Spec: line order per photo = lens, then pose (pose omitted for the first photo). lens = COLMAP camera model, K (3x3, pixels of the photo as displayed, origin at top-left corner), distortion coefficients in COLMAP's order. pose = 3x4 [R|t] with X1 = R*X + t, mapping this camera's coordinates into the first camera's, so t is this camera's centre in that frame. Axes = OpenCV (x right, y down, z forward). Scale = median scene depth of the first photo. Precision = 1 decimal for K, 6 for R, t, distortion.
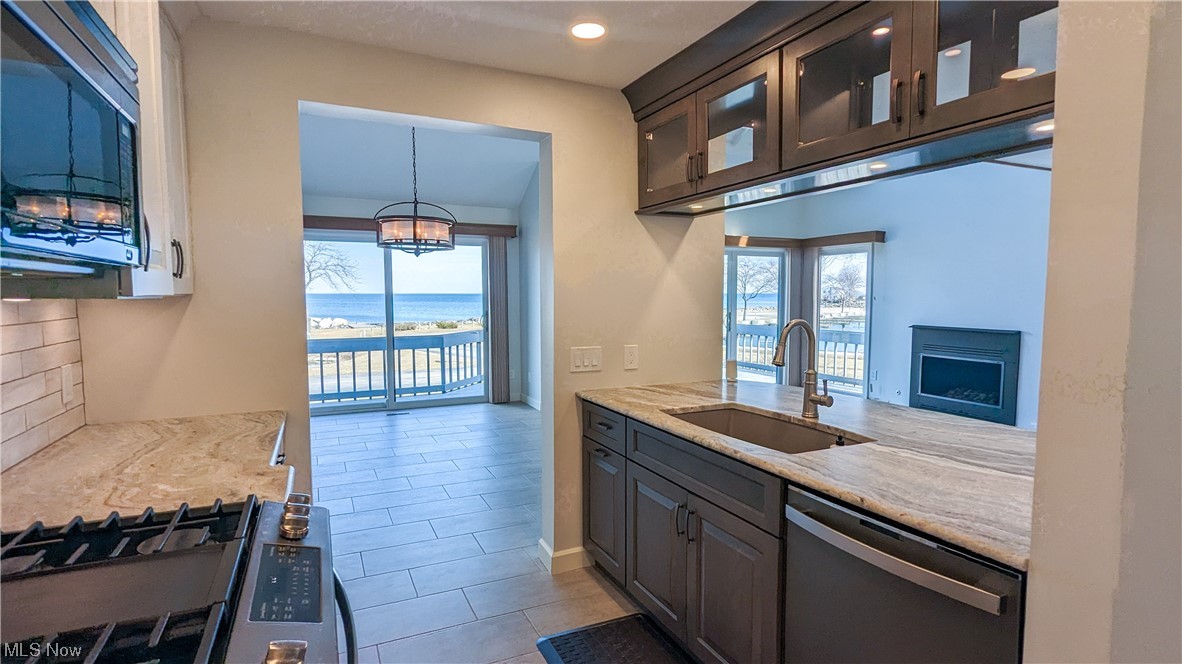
lens RADIAL K [[582.8, 0, 591.0], [0, 582.8, 332.0], [0, 0, 1]] dist [0.000477, 0.000085]
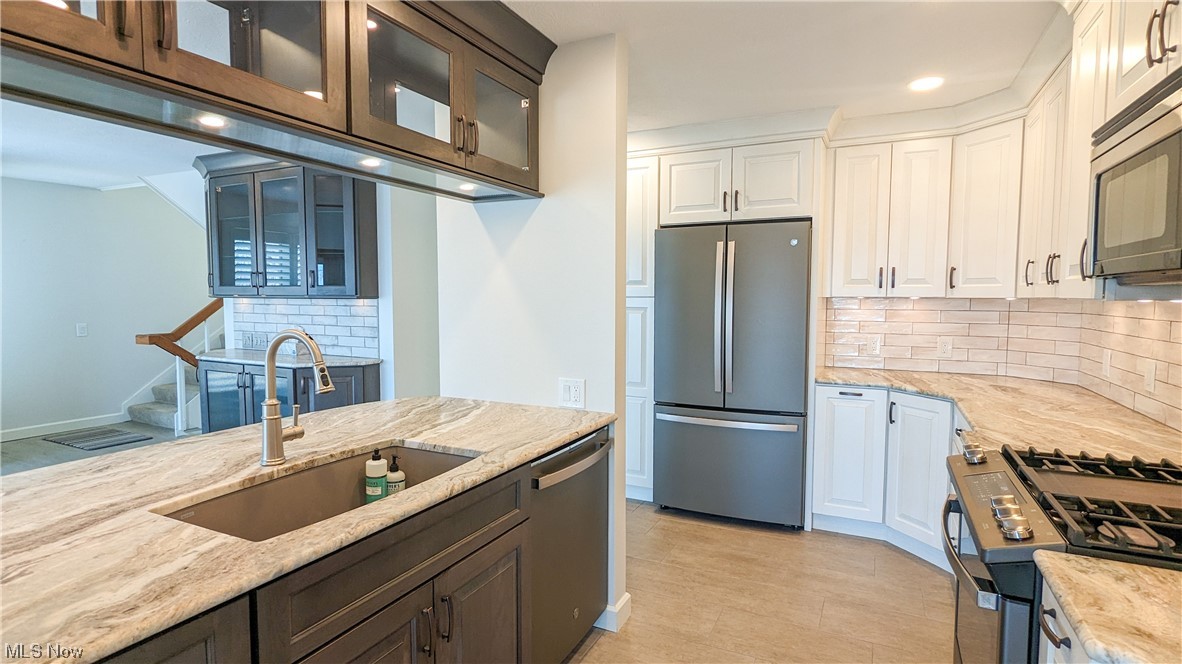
lens RADIAL K [[582.8, 0, 591.0], [0, 582.8, 332.0], [0, 0, 1]] dist [0.000477, 0.000085]
pose [[-0.615427, -0.051442, 0.786514, -0.572609], [0.053759, 0.992805, 0.106999, -0.101076], [-0.786359, 0.108132, -0.608233, 1.469840]]
